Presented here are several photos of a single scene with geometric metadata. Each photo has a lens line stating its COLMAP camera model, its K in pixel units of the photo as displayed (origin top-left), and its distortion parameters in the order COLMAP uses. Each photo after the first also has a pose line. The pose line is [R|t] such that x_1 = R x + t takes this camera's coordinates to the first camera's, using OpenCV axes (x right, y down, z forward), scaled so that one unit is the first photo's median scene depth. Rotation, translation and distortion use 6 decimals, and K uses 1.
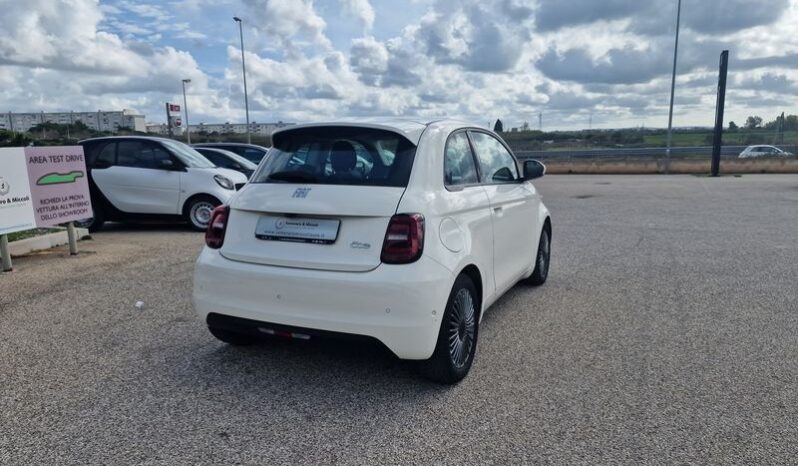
lens RADIAL K [[533.6, 0, 405.1], [0, 533.6, 236.6], [0, 0, 1]] dist [0.078047, -0.069503]
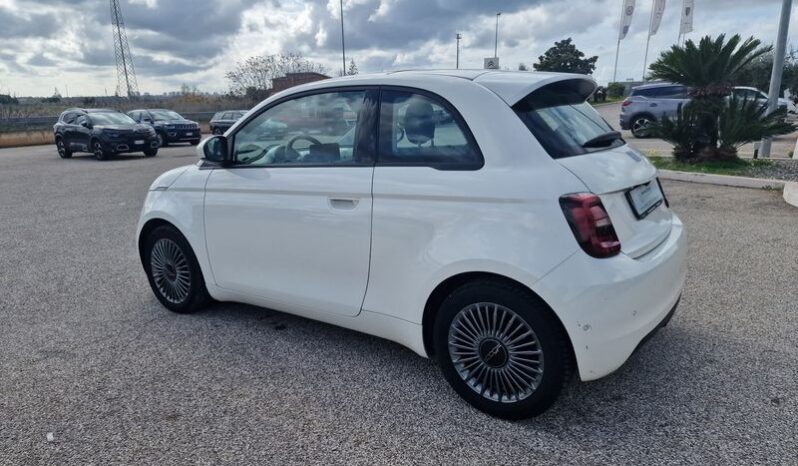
lens RADIAL K [[533.6, 0, 400.7], [0, 533.6, 236.5], [0, 0, 1]] dist [0.078047, -0.069503]
pose [[0.165940, -0.223581, 0.960456, -0.525178], [0.182182, 0.964145, 0.192964, -0.090892], [-0.969161, 0.142958, 0.200722, 0.564211]]
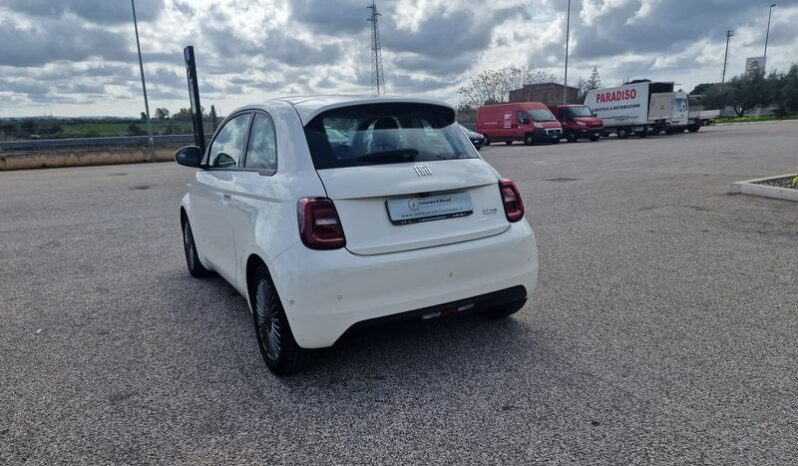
lens RADIAL K [[533.6, 0, 397.3], [0, 533.6, 237.4], [0, 0, 1]] dist [0.078047, -0.069503]
pose [[0.568050, -0.173818, 0.804430, -0.480296], [0.158257, 0.982271, 0.100491, -0.031736], [-0.807635, 0.070222, 0.585487, 0.221336]]
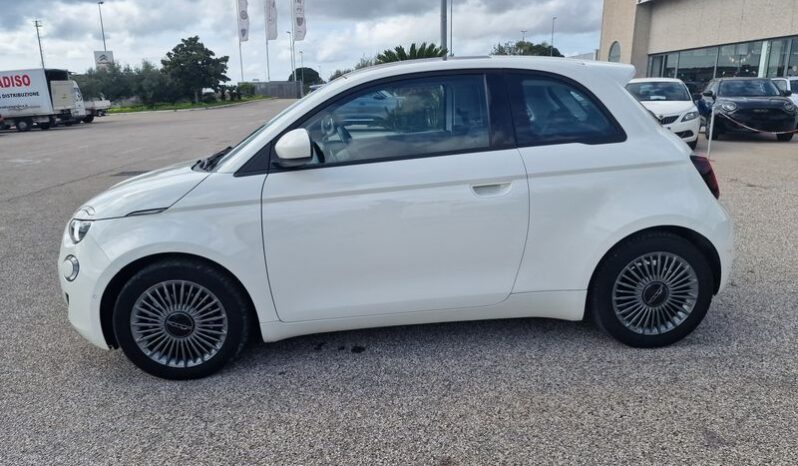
lens RADIAL K [[533.6, 0, 407.6], [0, 533.6, 226.4], [0, 0, 1]] dist [0.078047, -0.069503]
pose [[-0.495480, -0.178236, 0.850136, -0.444295], [0.180936, 0.936074, 0.301707, -0.151106], [-0.849566, 0.303310, -0.431556, 0.927421]]
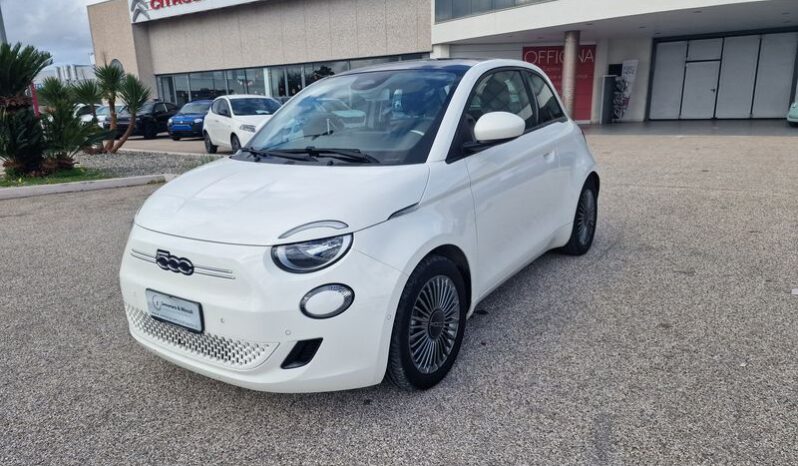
lens RADIAL K [[533.6, 0, 395.8], [0, 533.6, 233.2], [0, 0, 1]] dist [0.078047, -0.069503]
pose [[-0.985016, 0.011458, 0.172080, -0.063953], [0.080036, 0.914207, 0.397265, -0.203178], [-0.152765, 0.405086, -0.901426, 1.242437]]
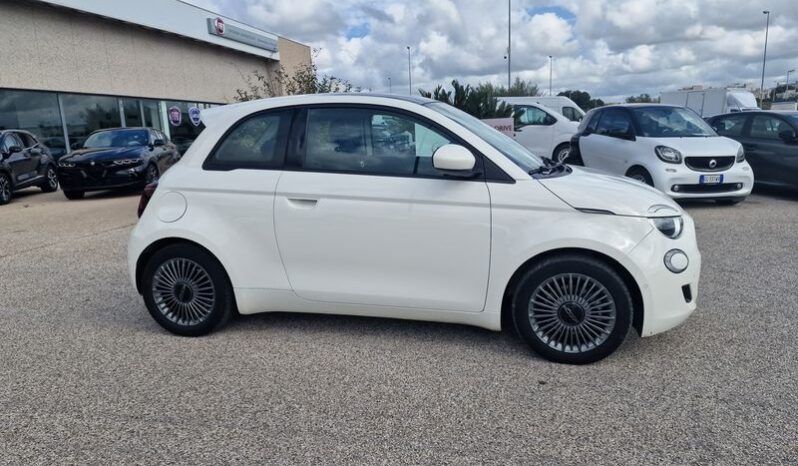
lens RADIAL K [[533.6, 0, 404.4], [0, 533.6, 237.6], [0, 0, 1]] dist [0.078047, -0.069503]
pose [[0.203345, 0.207105, -0.956953, 0.601959], [-0.135050, 0.973963, 0.182090, -0.099992], [0.969749, 0.092209, 0.226020, 0.566164]]
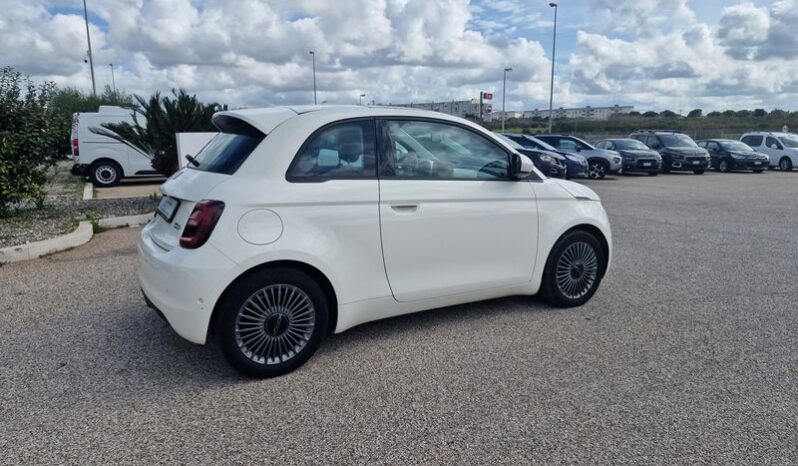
lens RADIAL K [[533.6, 0, 407.9], [0, 533.6, 226.0], [0, 0, 1]] dist [0.078047, -0.069503]
pose [[0.830700, 0.104940, -0.546741, 0.390014], [-0.100425, 0.994209, 0.038244, -0.031884], [0.547588, 0.023137, 0.836428, 0.150814]]
